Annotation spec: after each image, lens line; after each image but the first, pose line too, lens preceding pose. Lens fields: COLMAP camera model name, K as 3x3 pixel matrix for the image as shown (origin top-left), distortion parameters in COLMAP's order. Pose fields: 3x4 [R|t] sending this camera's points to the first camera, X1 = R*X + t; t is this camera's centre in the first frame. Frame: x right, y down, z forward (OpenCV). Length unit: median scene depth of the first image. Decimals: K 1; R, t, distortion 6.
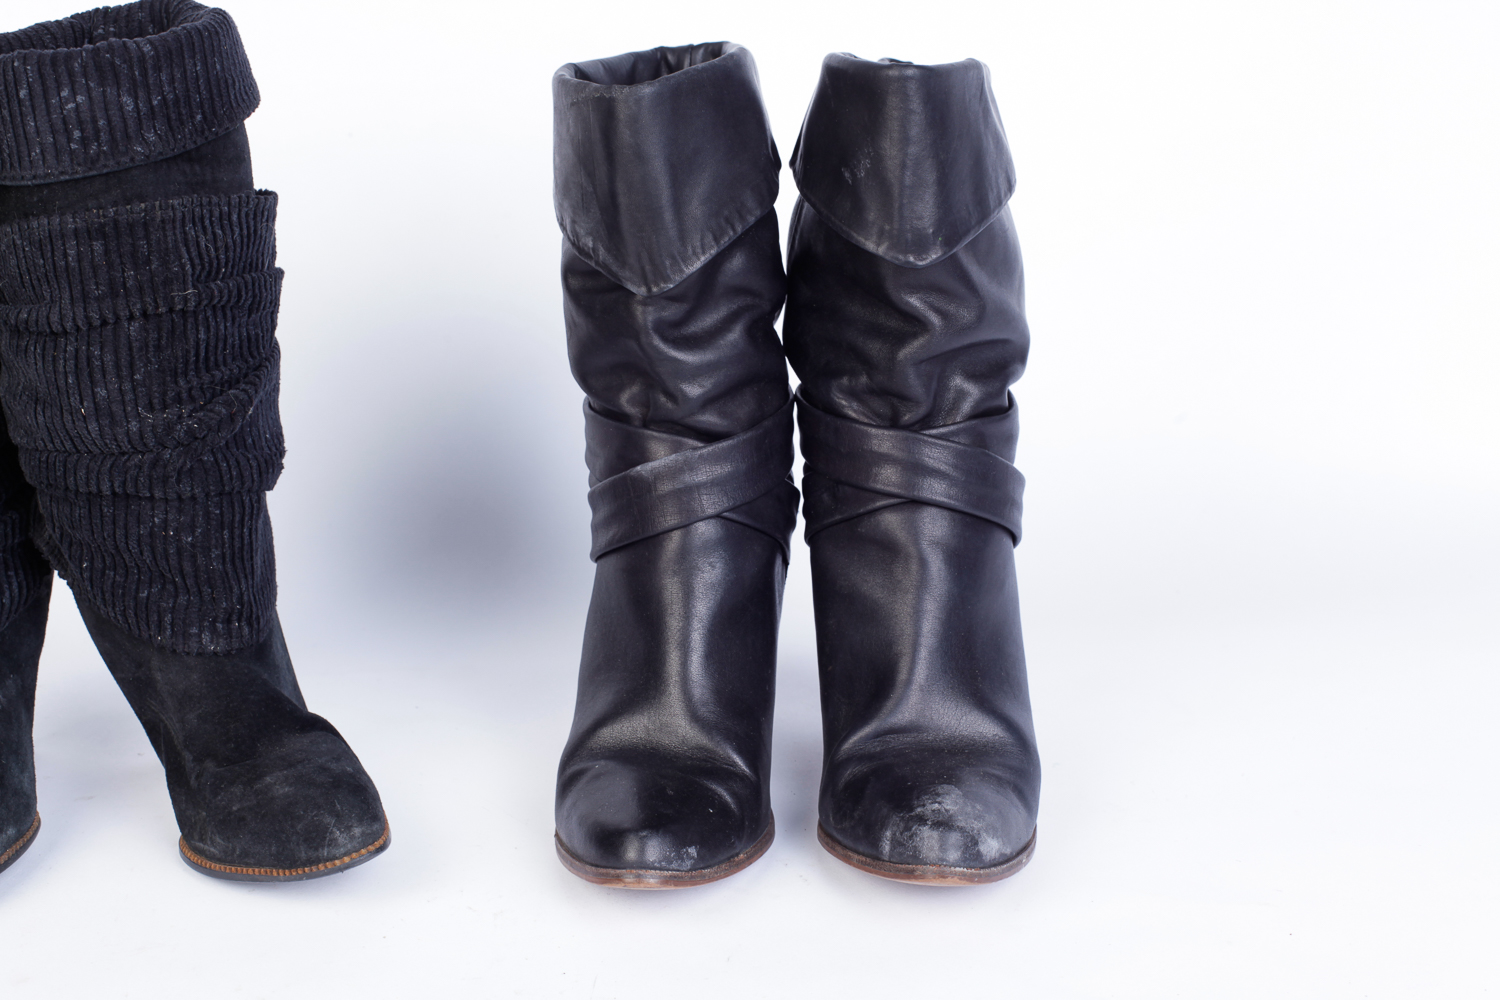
lens RADIAL K [[2348.5, 0, 747.5], [0, 2348.5, 498.3], [0, 0, 1]] dist [-0.163286, 0.000000]
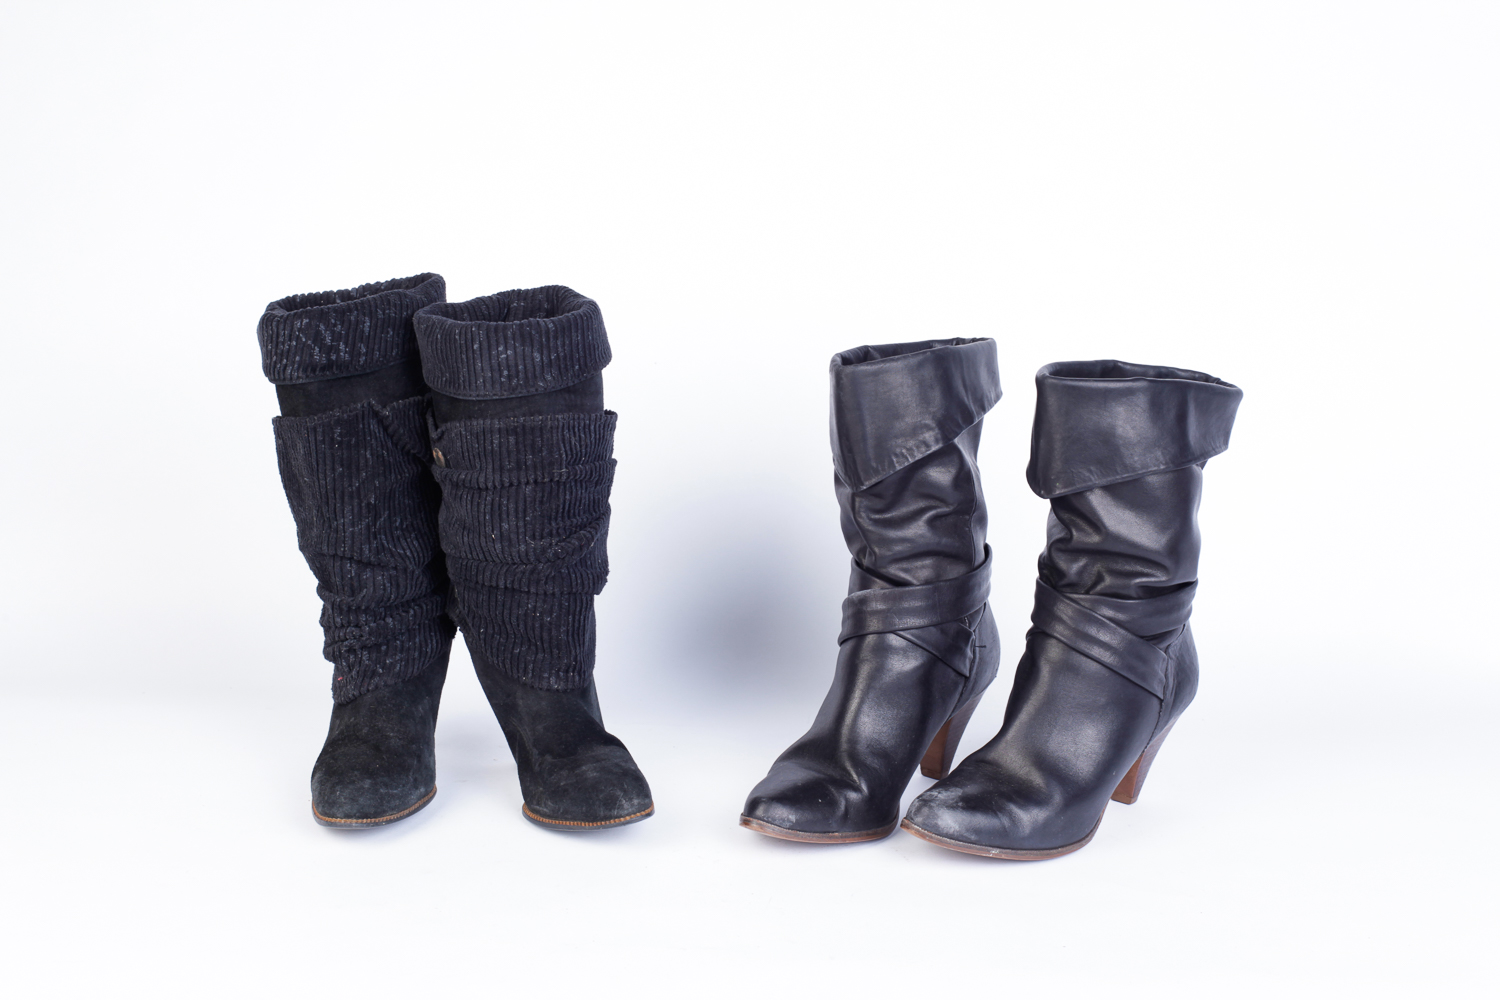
lens RADIAL K [[2348.5, 0, 750.8], [0, 2348.5, 502.1], [0, 0, 1]] dist [-0.163286, 0.000000]
pose [[0.991685, 0.071996, -0.106661, 0.074284], [-0.079916, 0.994202, -0.071939, 0.043627], [0.100864, 0.079865, 0.991690, -0.646497]]
